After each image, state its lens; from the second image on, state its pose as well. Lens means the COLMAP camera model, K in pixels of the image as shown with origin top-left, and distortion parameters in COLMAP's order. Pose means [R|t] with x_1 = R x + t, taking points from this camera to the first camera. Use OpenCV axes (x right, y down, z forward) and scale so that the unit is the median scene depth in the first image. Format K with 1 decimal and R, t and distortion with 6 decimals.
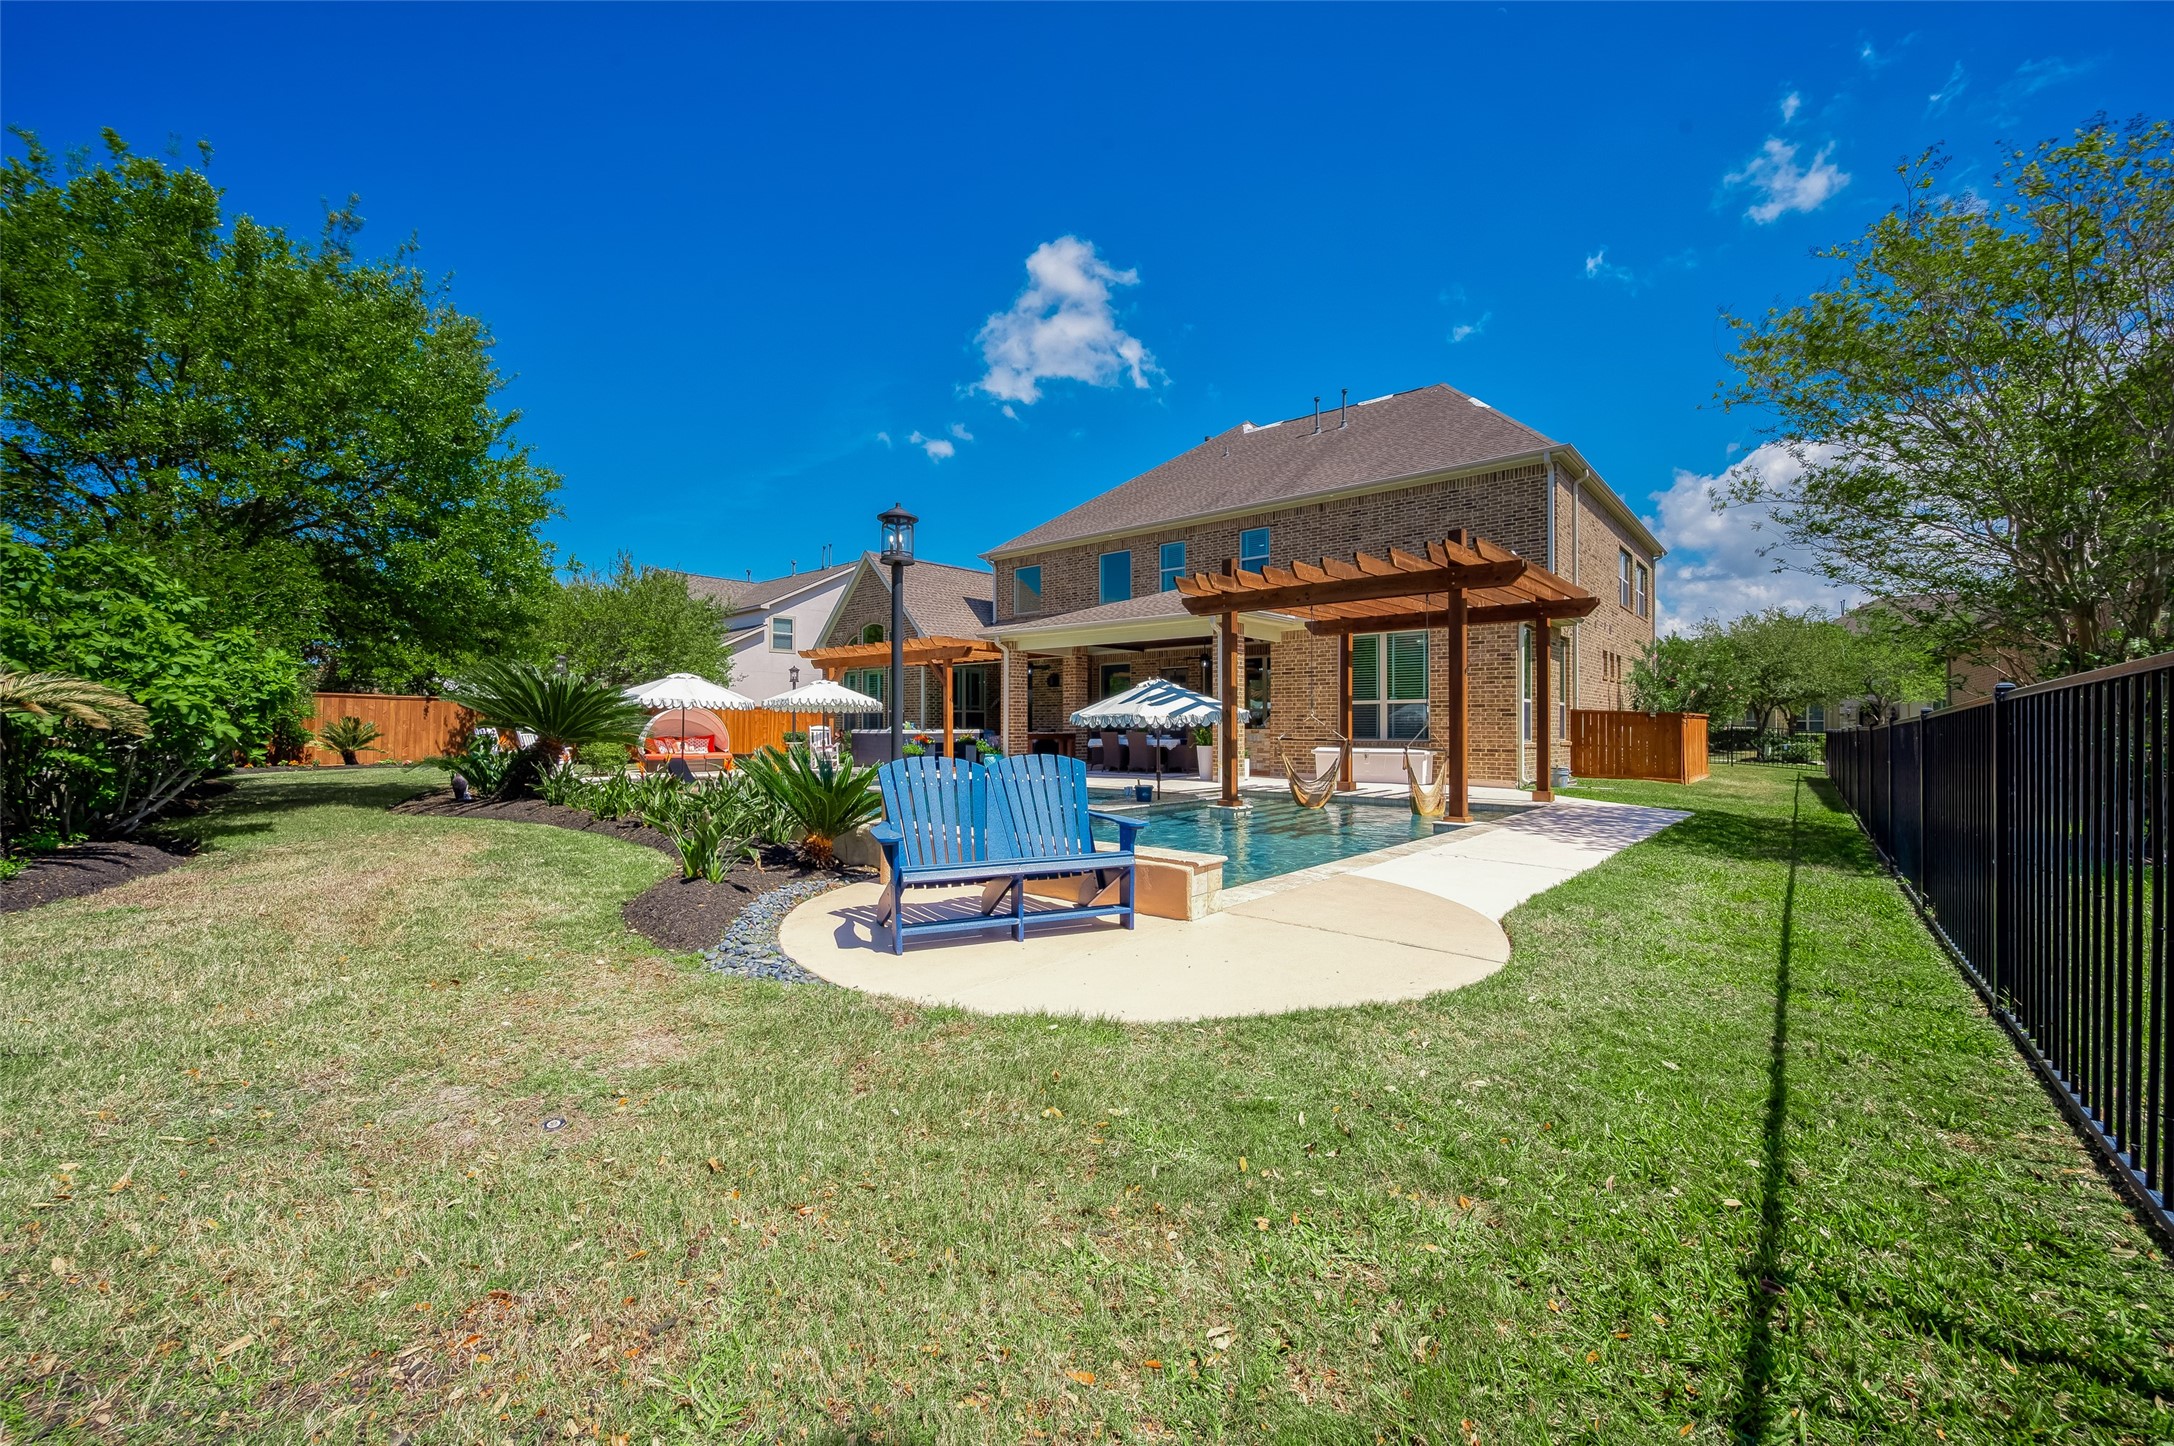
lens RADIAL K [[866.3, 0, 1087.0], [0, 866.3, 723.0], [0, 0, 1]] dist [-0.002457, -0.000323]
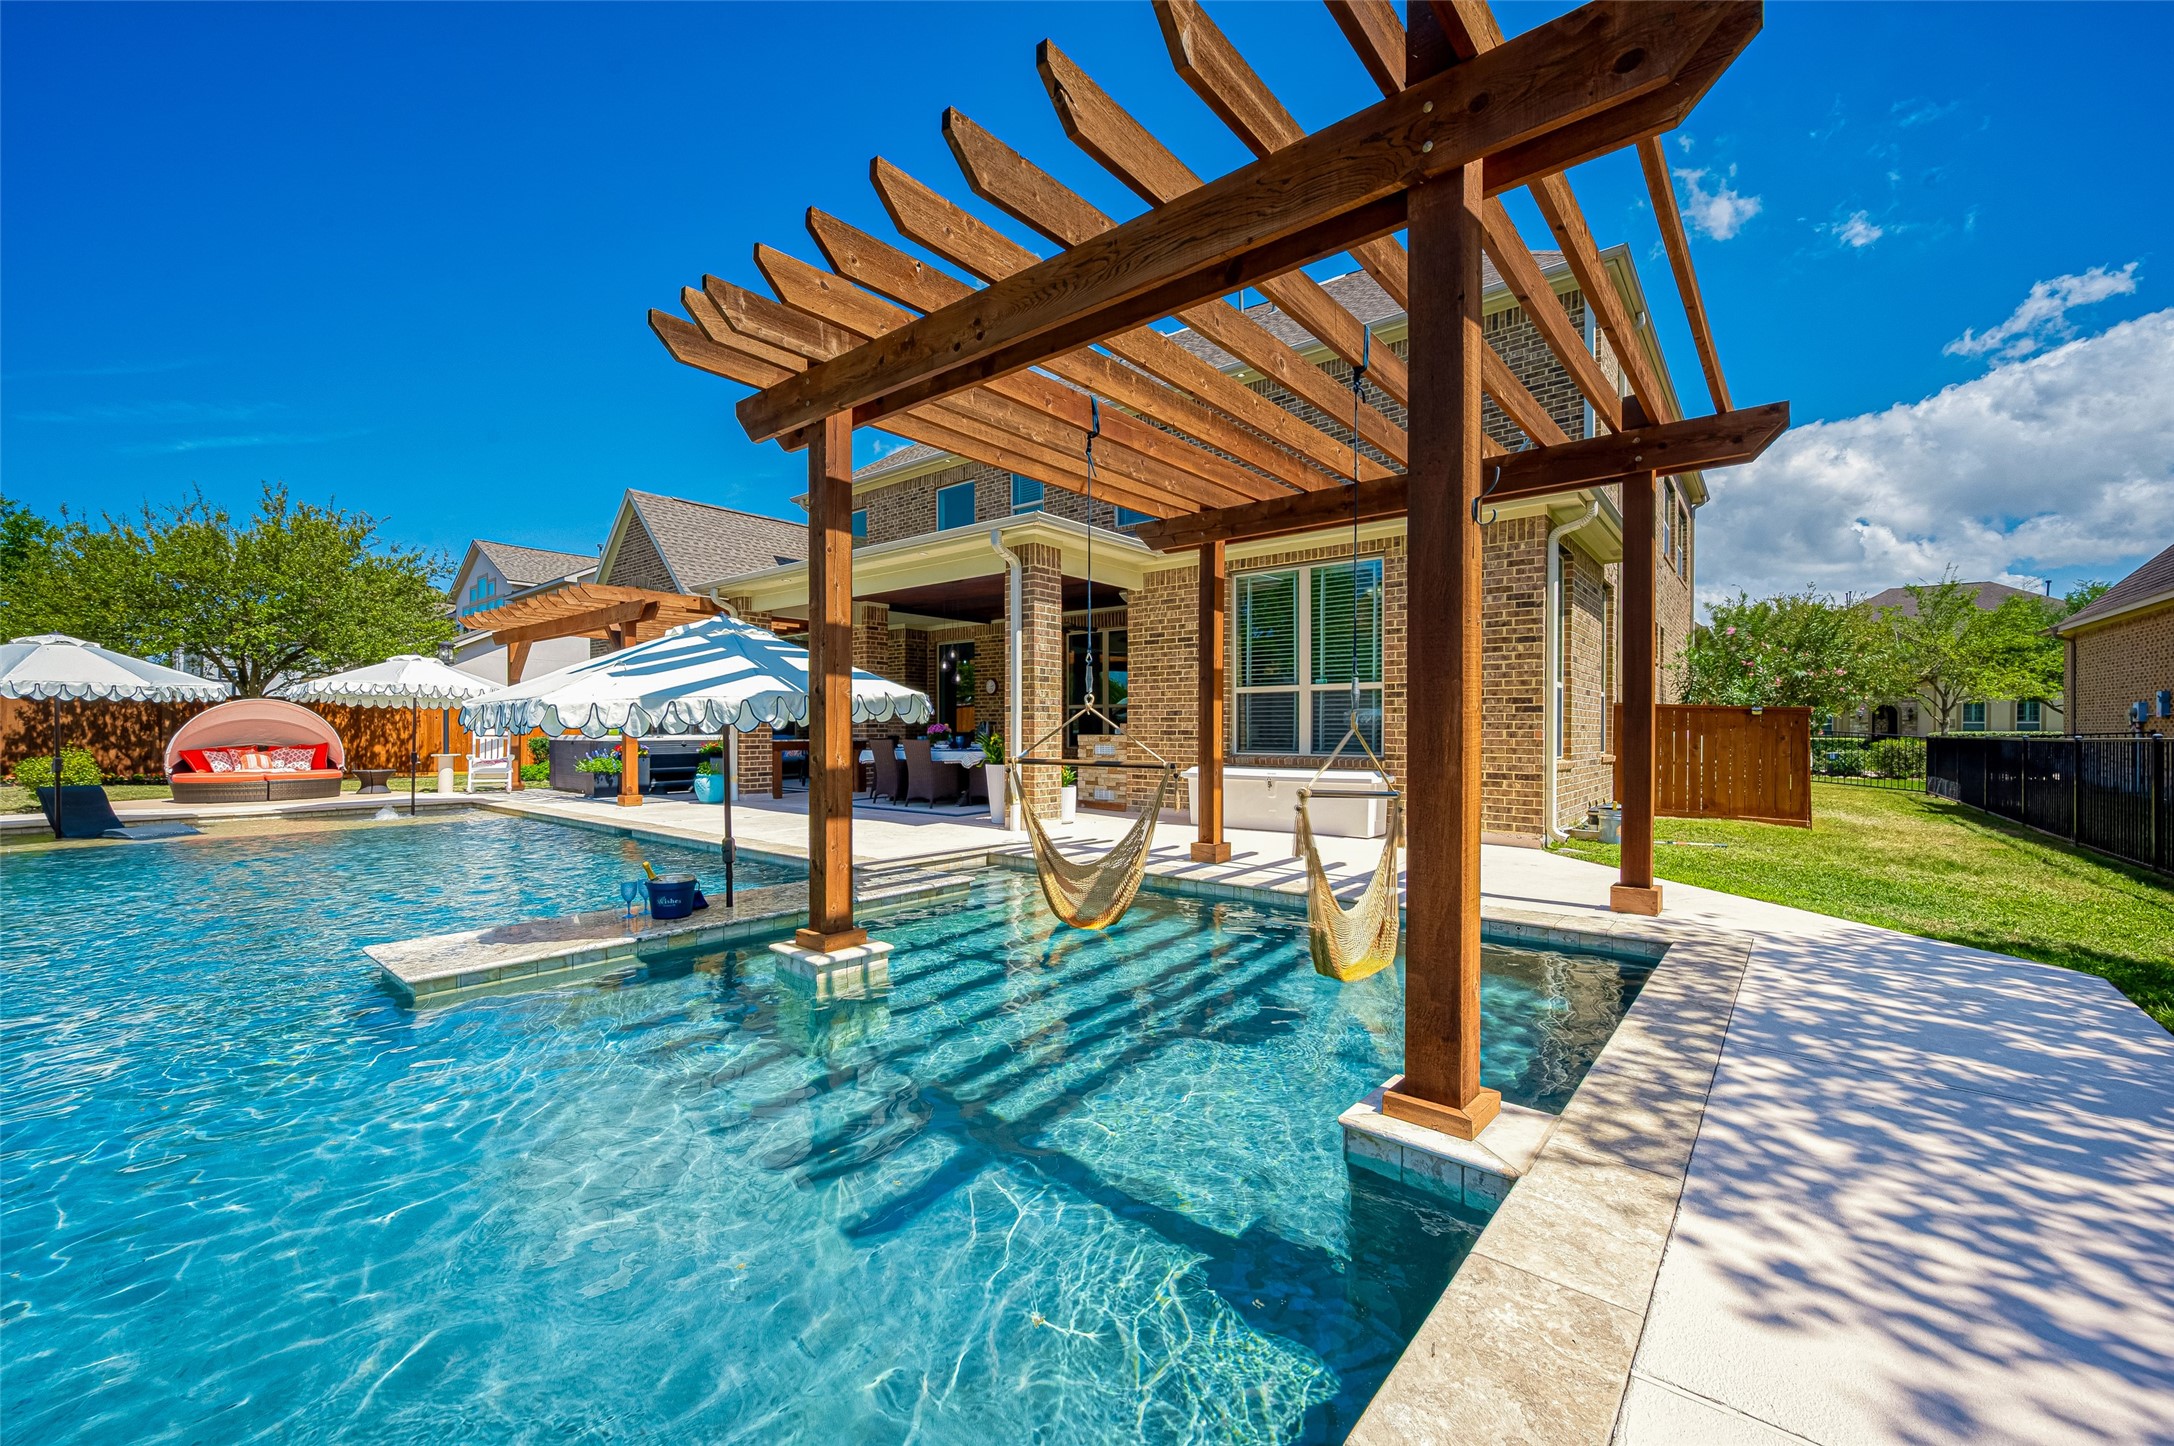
lens RADIAL K [[866.3, 0, 1087.0], [0, 866.3, 723.0], [0, 0, 1]] dist [-0.002457, -0.000323]
pose [[0.999621, 0.000801, 0.027535, 0.182801], [-0.000709, 0.999994, -0.003365, 0.000667], [-0.027537, 0.003344, 0.999615, 0.433488]]
